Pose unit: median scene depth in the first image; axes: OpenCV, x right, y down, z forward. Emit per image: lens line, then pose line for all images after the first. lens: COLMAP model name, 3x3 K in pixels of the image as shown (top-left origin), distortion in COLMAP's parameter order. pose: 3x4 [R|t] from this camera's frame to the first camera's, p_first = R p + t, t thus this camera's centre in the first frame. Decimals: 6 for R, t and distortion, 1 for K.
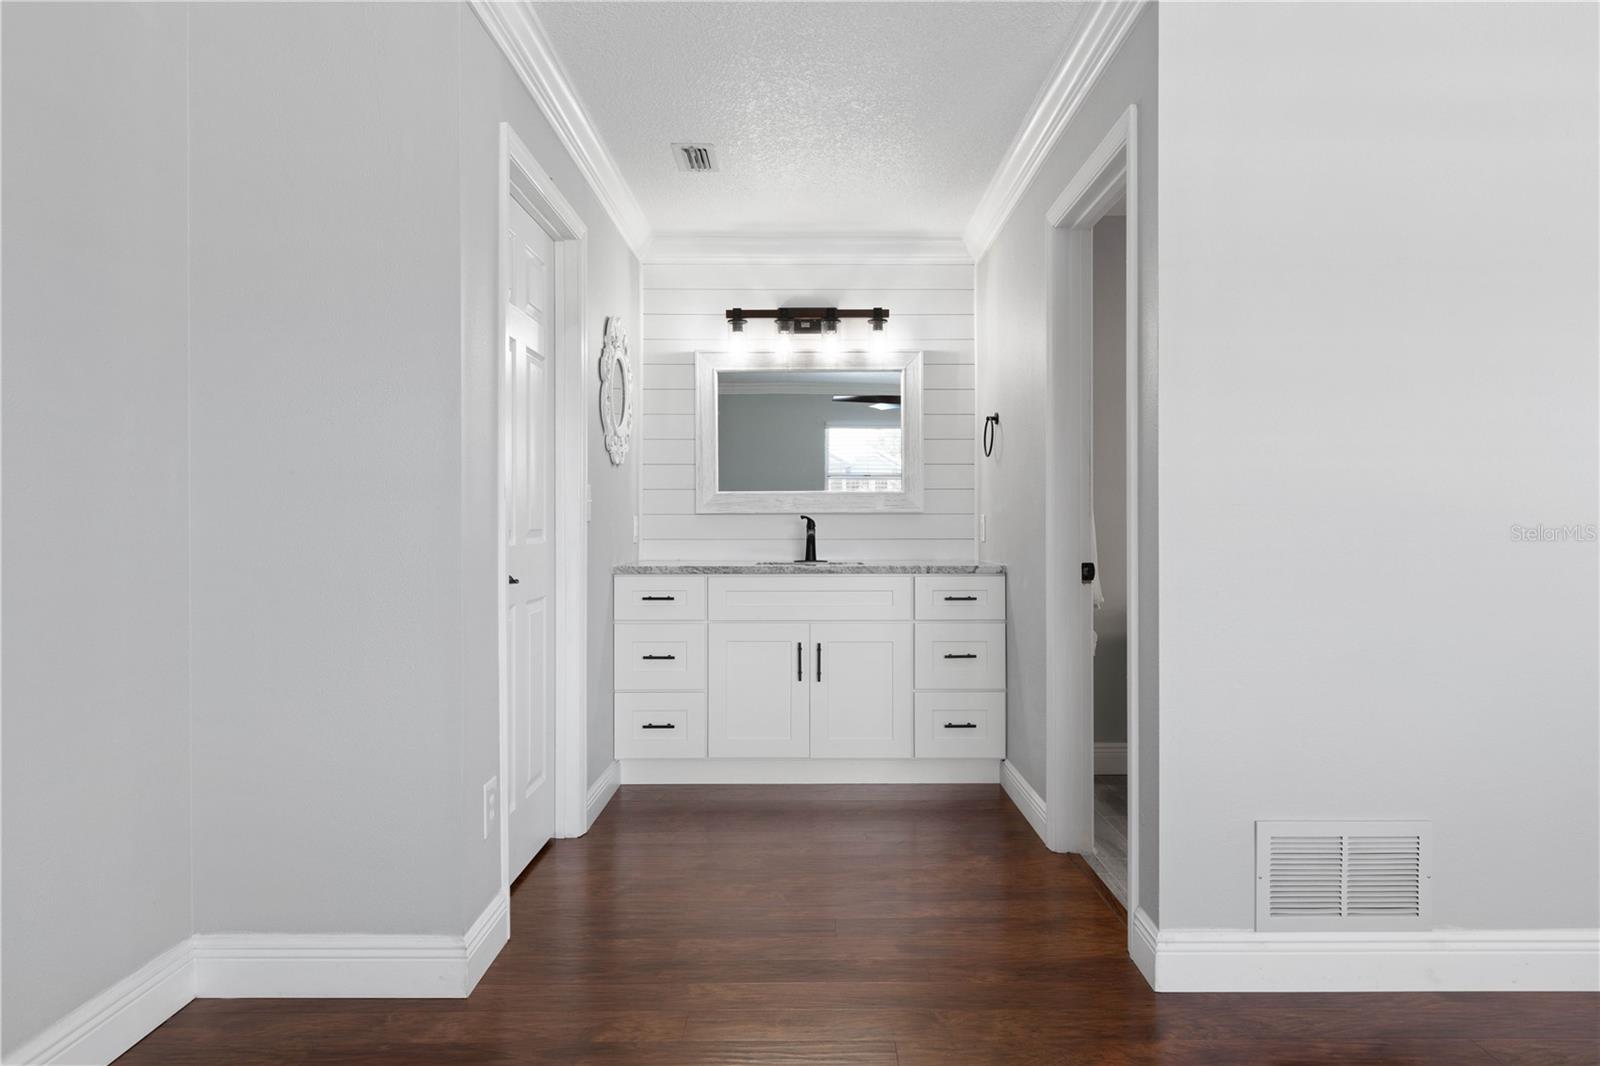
lens RADIAL K [[961.8, 0, 805.3], [0, 961.8, 526.4], [0, 0, 1]] dist [0.004158, 0.000674]
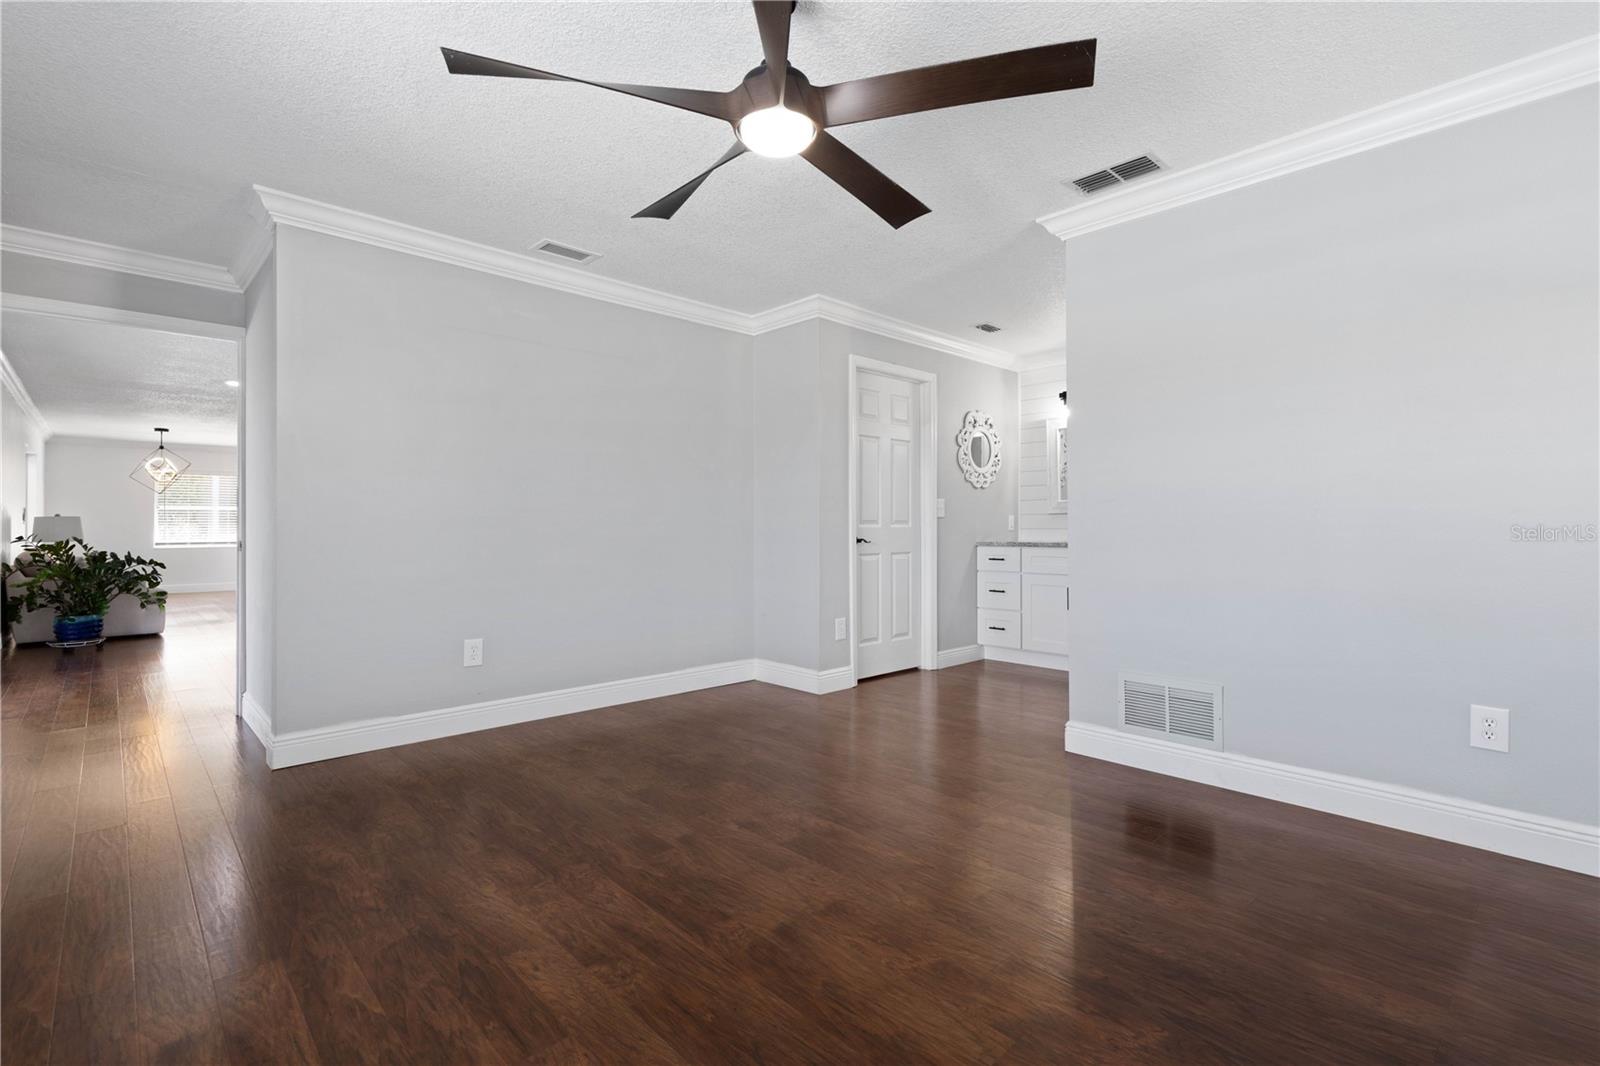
lens RADIAL K [[720.2, 0, 813.9], [0, 720.2, 533.4], [0, 0, 1]] dist [0.005567, 0.000450]
pose [[0.695636, 0.005212, -0.718375, 0.598512], [-0.002001, 0.999984, 0.005317, 0.018386], [0.718391, -0.002261, 0.695636, -0.220746]]
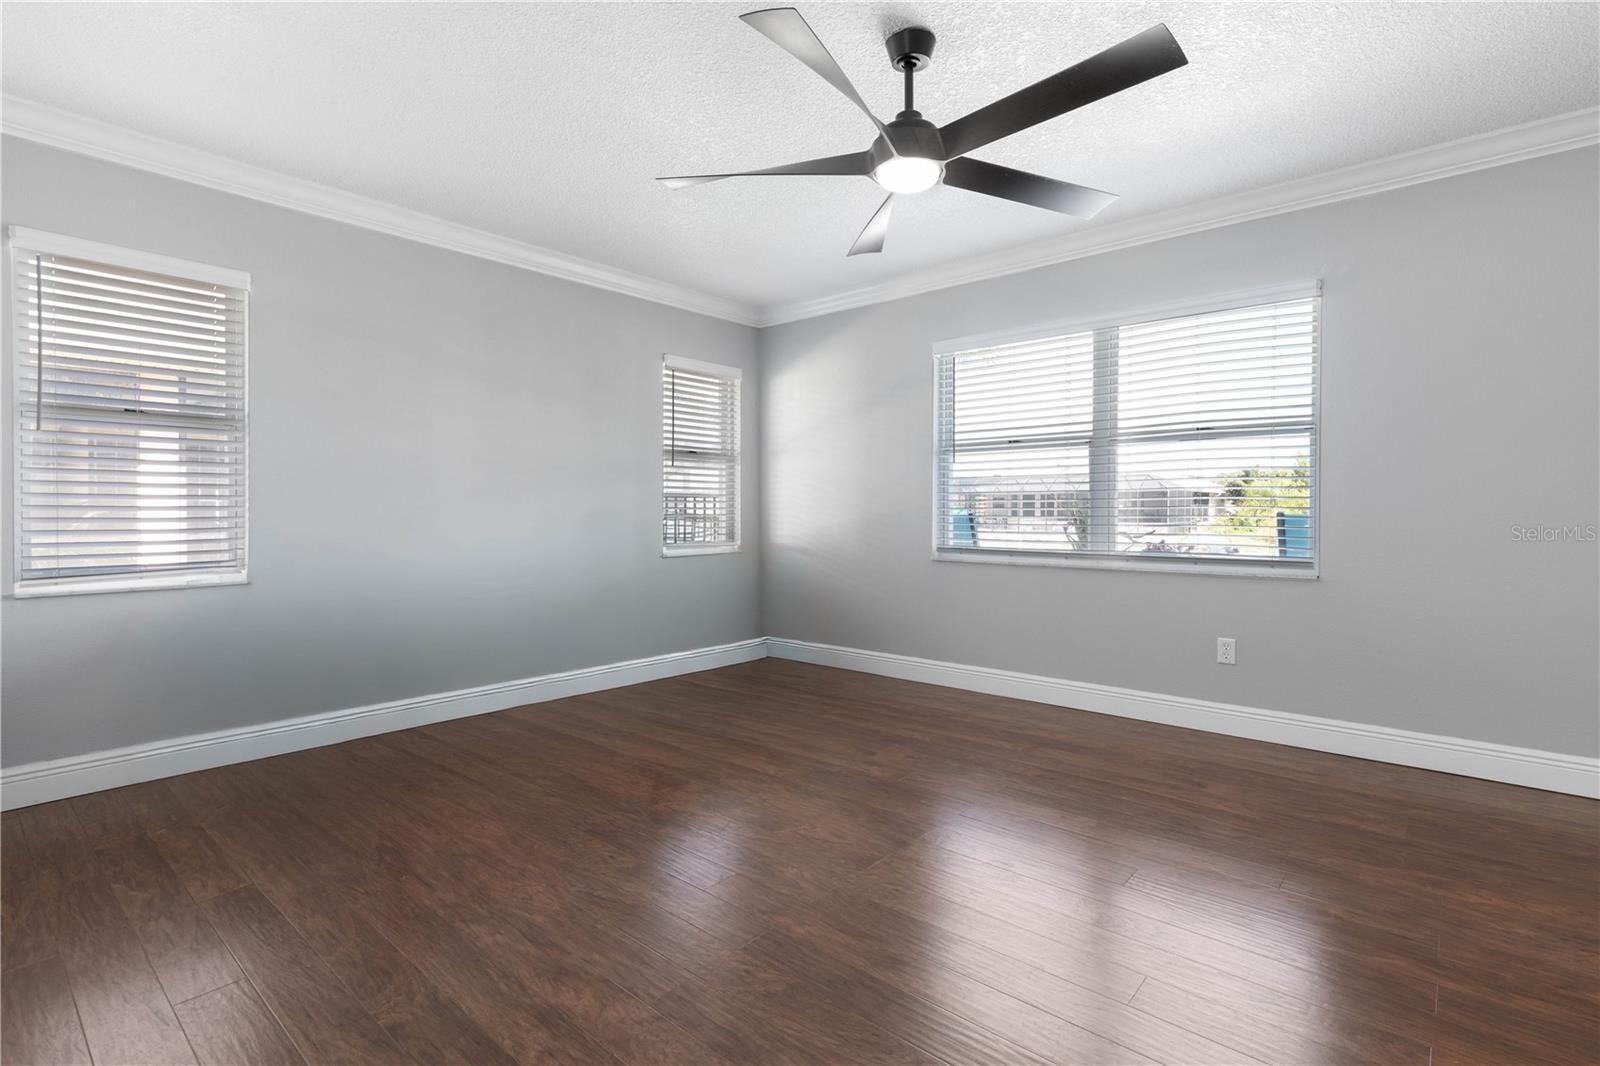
lens RADIAL K [[747.6, 0, 800.0], [0, 747.6, 510.1], [0, 0, 1]] dist [0.001478, 0.000195]
pose [[-0.749806, 0.003701, 0.661648, -0.059397], [0.007067, 0.999972, 0.002416, 0.019141], [-0.661620, 0.006488, -0.749811, 0.556572]]
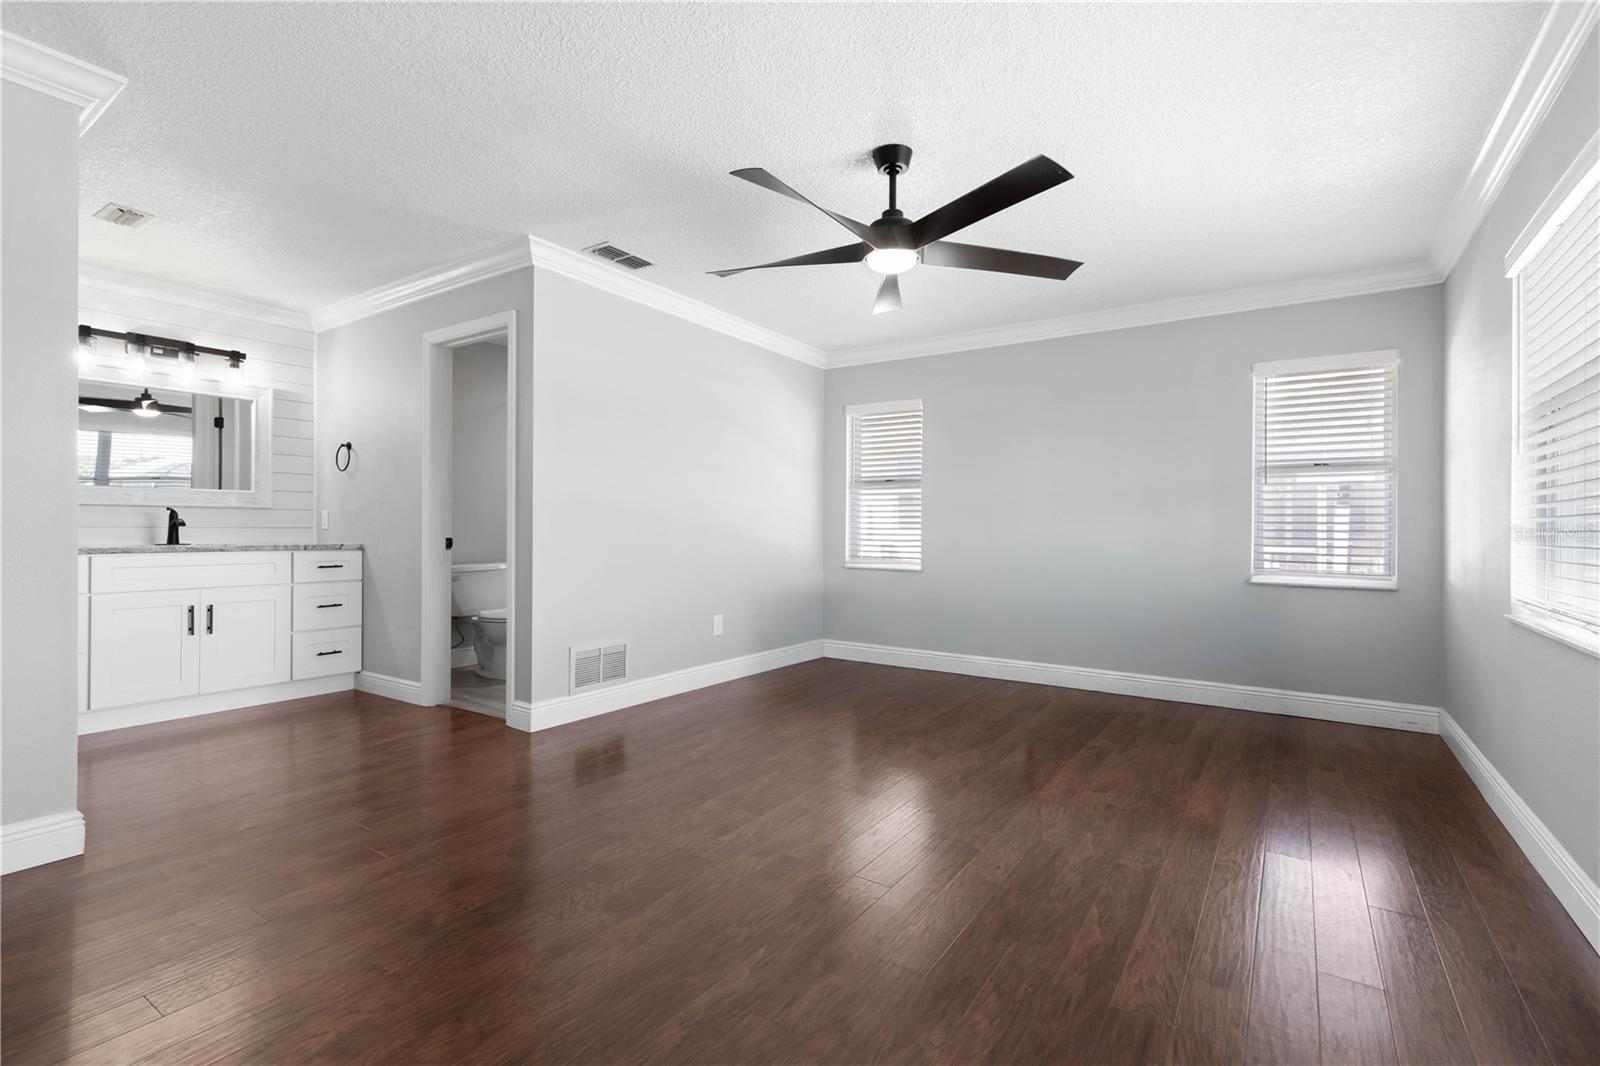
lens RADIAL K [[720.2, 0, 813.9], [0, 720.2, 533.4], [0, 0, 1]] dist [0.005567, 0.000450]
pose [[0.556733, -0.000557, 0.830692, -0.347628], [-0.002637, 0.999994, 0.002438, 0.019686], [-0.830688, -0.003548, 0.556727, -0.232929]]
